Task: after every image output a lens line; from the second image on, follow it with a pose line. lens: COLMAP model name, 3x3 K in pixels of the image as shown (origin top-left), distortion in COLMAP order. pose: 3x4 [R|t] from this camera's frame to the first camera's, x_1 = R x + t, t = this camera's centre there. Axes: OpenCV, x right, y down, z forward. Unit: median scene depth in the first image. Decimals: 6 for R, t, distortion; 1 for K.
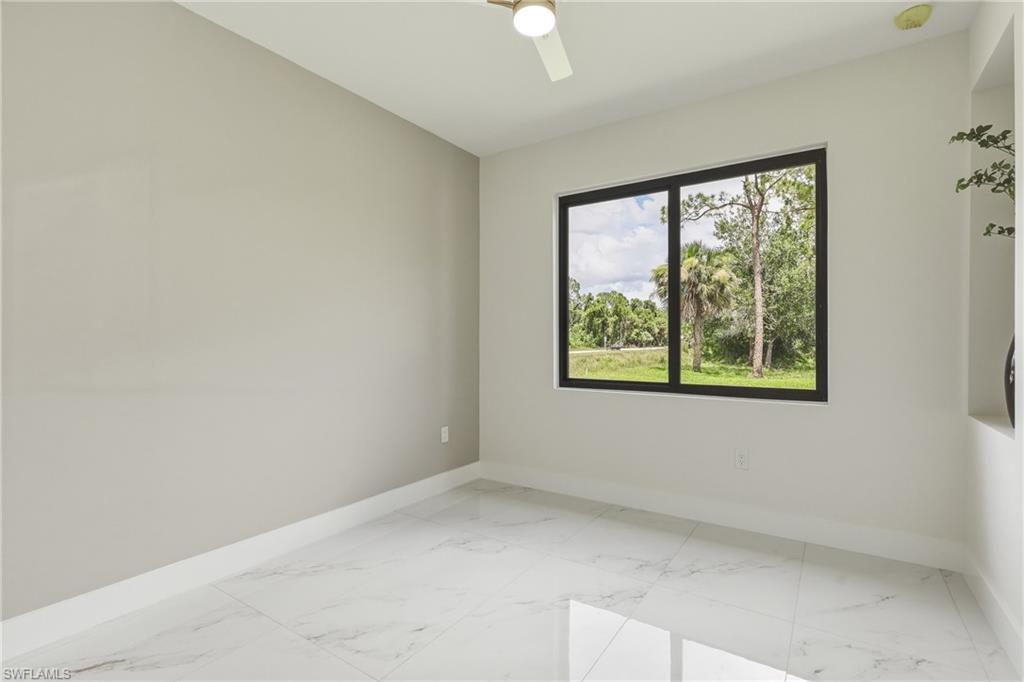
lens RADIAL K [[494.9, 0, 523.4], [0, 494.9, 341.7], [0, 0, 1]] dist [0.003428, -0.000548]
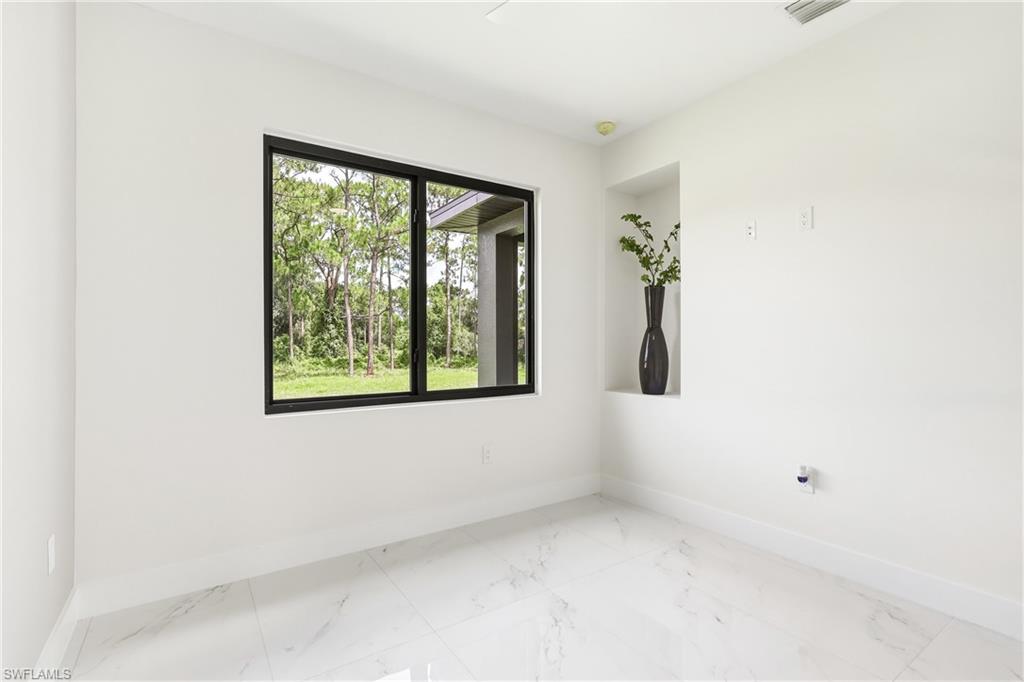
lens RADIAL K [[494.9, 0, 523.4], [0, 494.9, 341.7], [0, 0, 1]] dist [0.003428, -0.000548]
pose [[0.370167, 0.004711, 0.928953, -0.485765], [0.007873, 0.999935, -0.008208, 0.000451], [-0.928932, 0.010352, 0.370106, 0.480012]]
